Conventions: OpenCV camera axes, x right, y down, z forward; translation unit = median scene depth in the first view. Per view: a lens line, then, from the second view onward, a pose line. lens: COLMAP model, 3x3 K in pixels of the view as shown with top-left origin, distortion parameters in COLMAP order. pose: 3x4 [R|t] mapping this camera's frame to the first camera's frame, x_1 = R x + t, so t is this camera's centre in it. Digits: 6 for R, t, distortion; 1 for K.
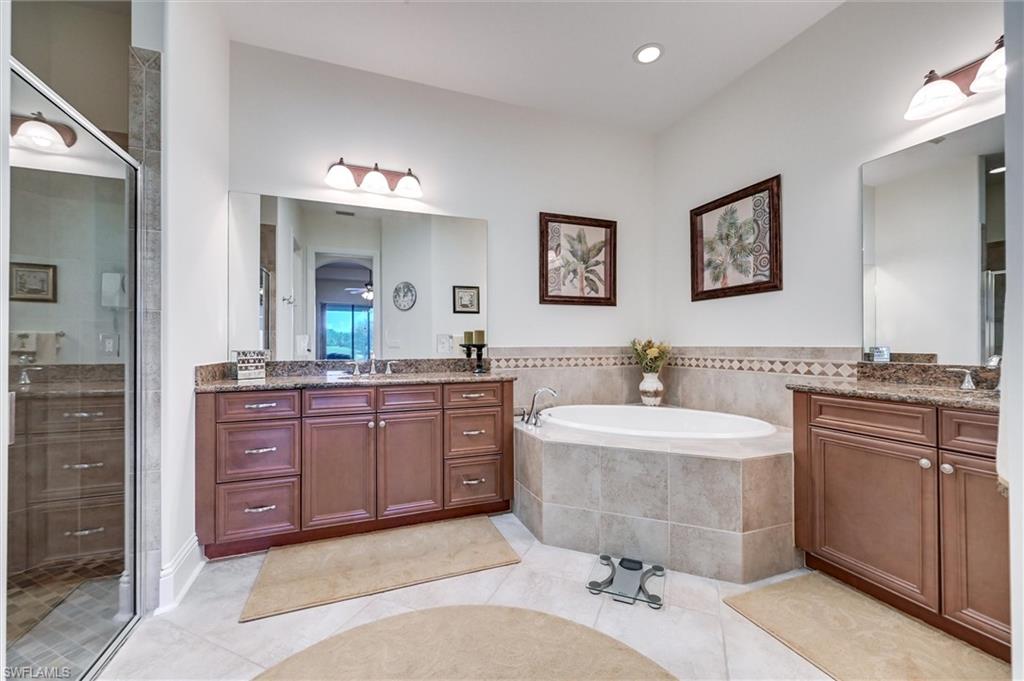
lens RADIAL K [[402.4, 0, 512.8], [0, 402.4, 341.6], [0, 0, 1]] dist [-0.000487, -0.000129]
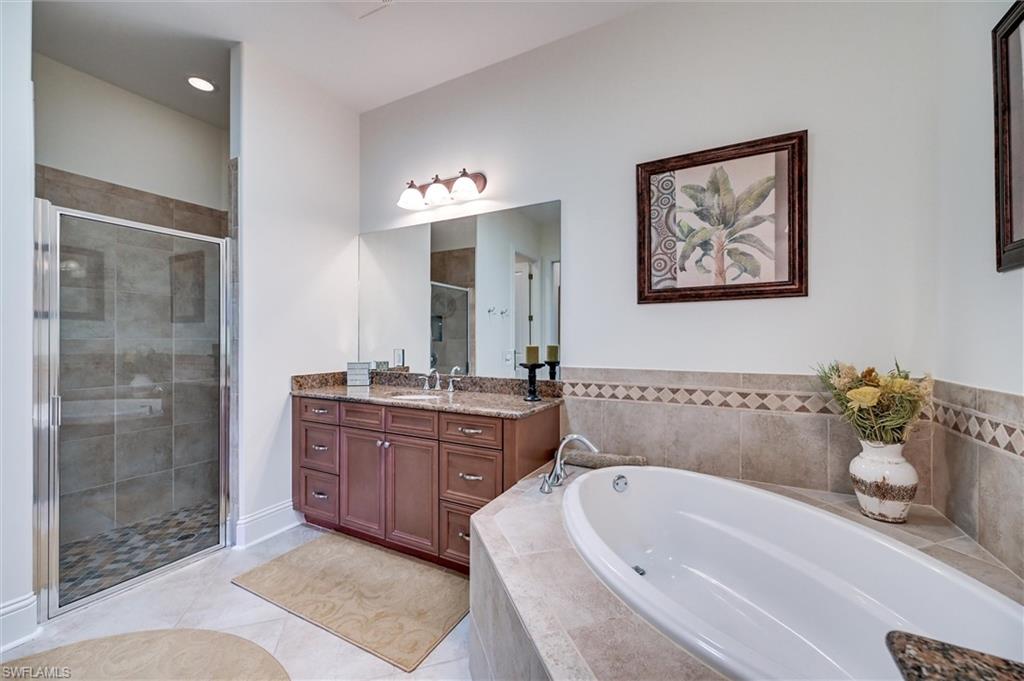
lens RADIAL K [[402.4, 0, 512.3], [0, 402.4, 337.6], [0, 0, 1]] dist [-0.000487, -0.000129]
pose [[0.652562, 0.000474, -0.757735, 0.419853], [0.003069, 0.999990, 0.003268, -0.040266], [0.757729, -0.004458, 0.652554, 0.401120]]
